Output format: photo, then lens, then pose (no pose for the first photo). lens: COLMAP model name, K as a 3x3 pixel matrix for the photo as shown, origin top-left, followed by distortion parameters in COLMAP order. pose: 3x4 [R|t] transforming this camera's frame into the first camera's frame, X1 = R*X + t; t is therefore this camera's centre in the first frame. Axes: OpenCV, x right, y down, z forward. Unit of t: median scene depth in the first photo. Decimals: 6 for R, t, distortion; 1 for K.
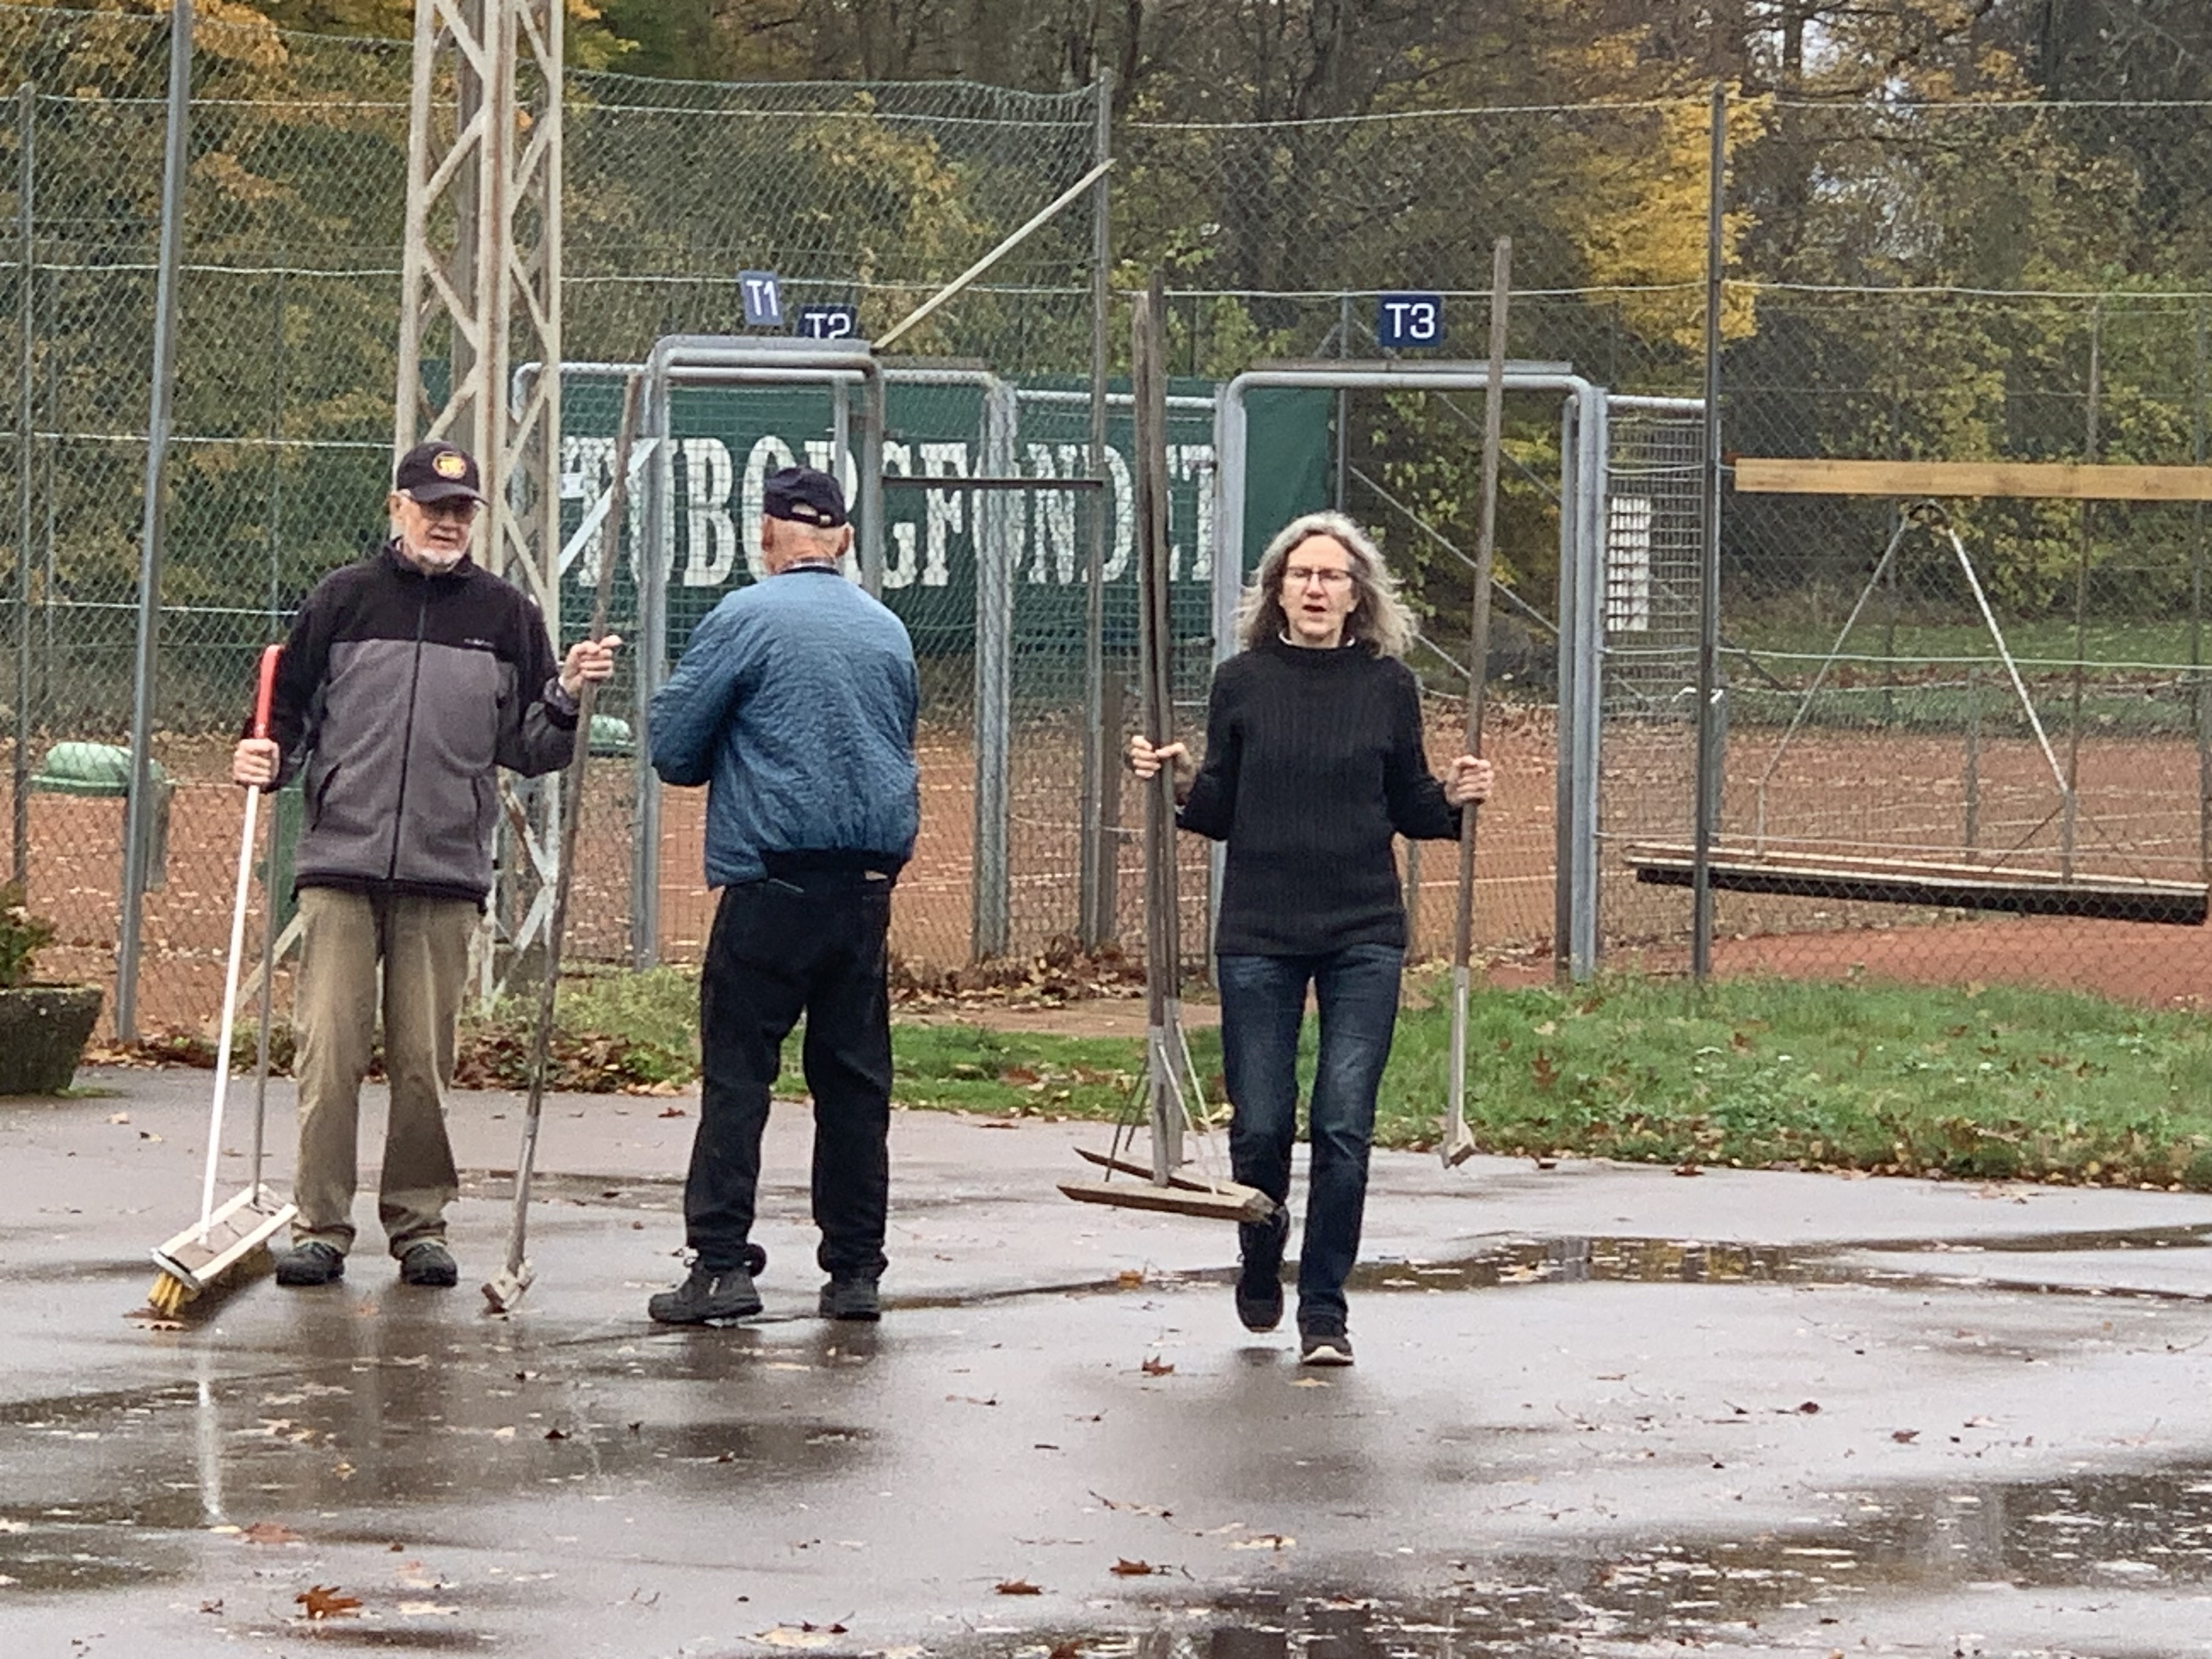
lens RADIAL K [[10440.1, 0, 1106.0], [0, 10440.1, 829.5], [0, 0, 1]] dist [-0.070796, 0.305168]
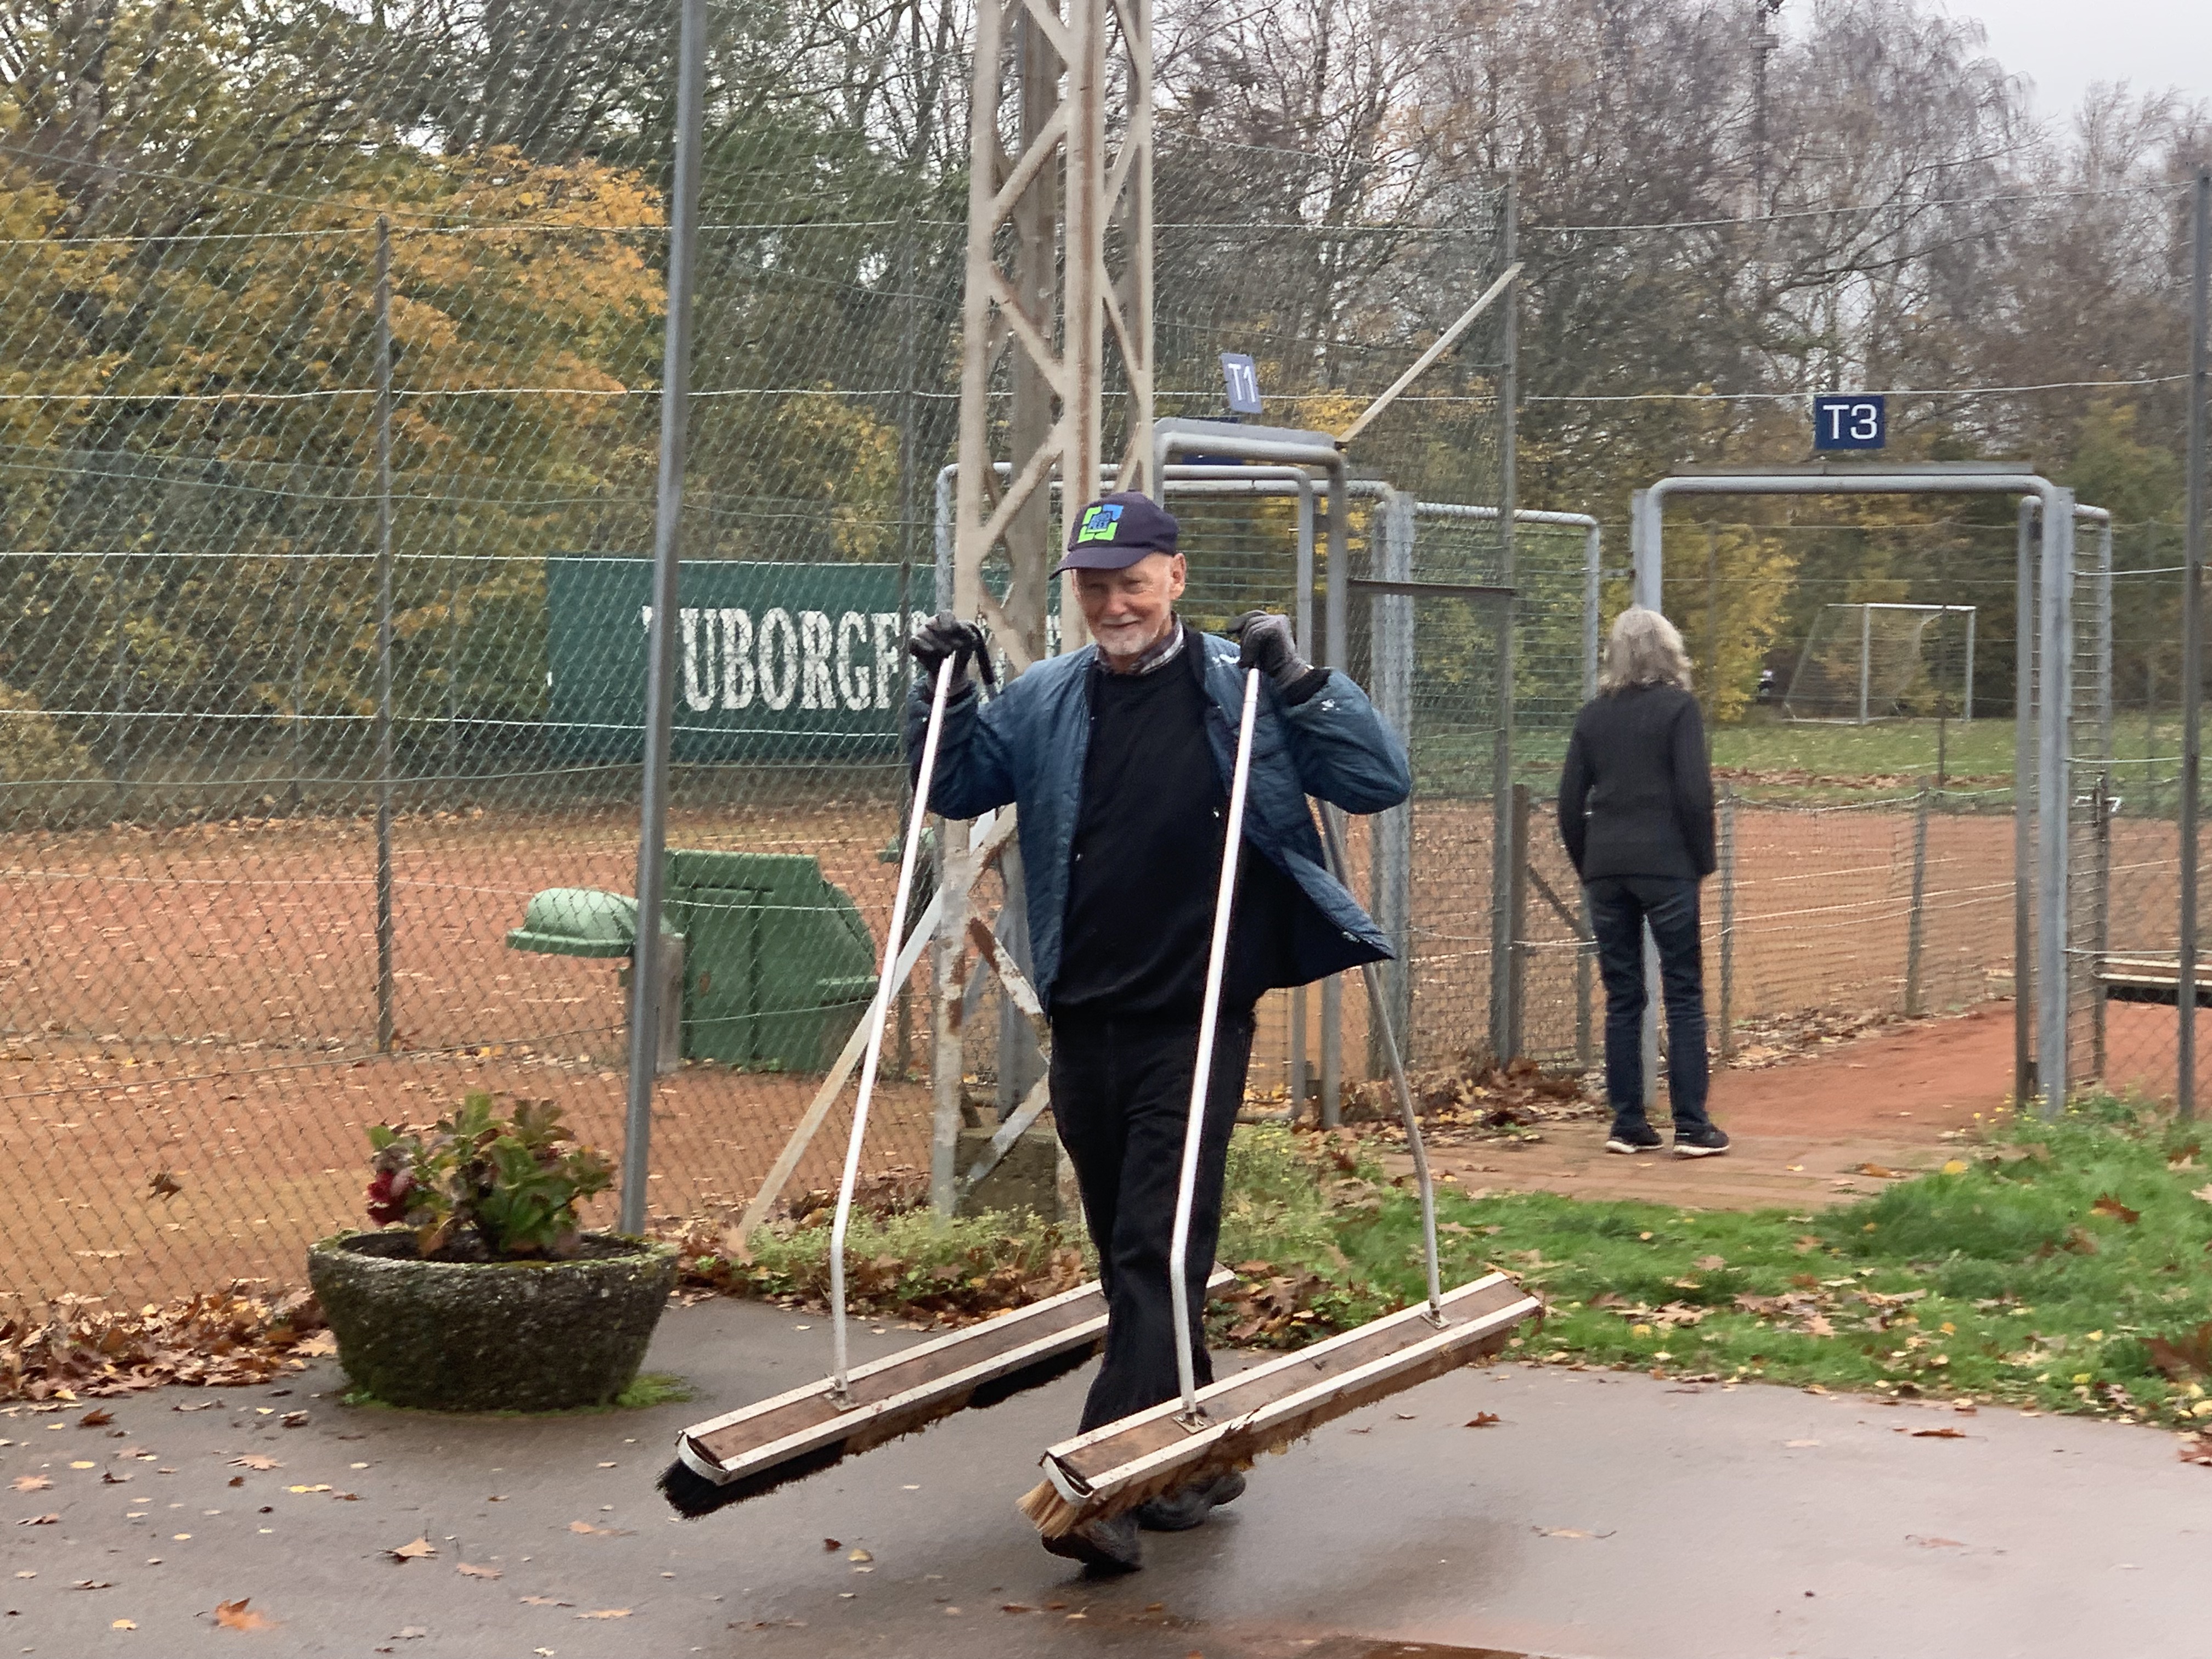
lens RADIAL K [[5020.2, 0, 1108.3], [0, 5020.2, 934.3], [0, 0, 1]] dist [-0.012622, -0.201216]
pose [[0.996908, -0.007767, 0.078194, -0.078197], [0.006163, 0.999766, 0.020729, -0.011258], [-0.078337, -0.020183, 0.996723, 0.547298]]
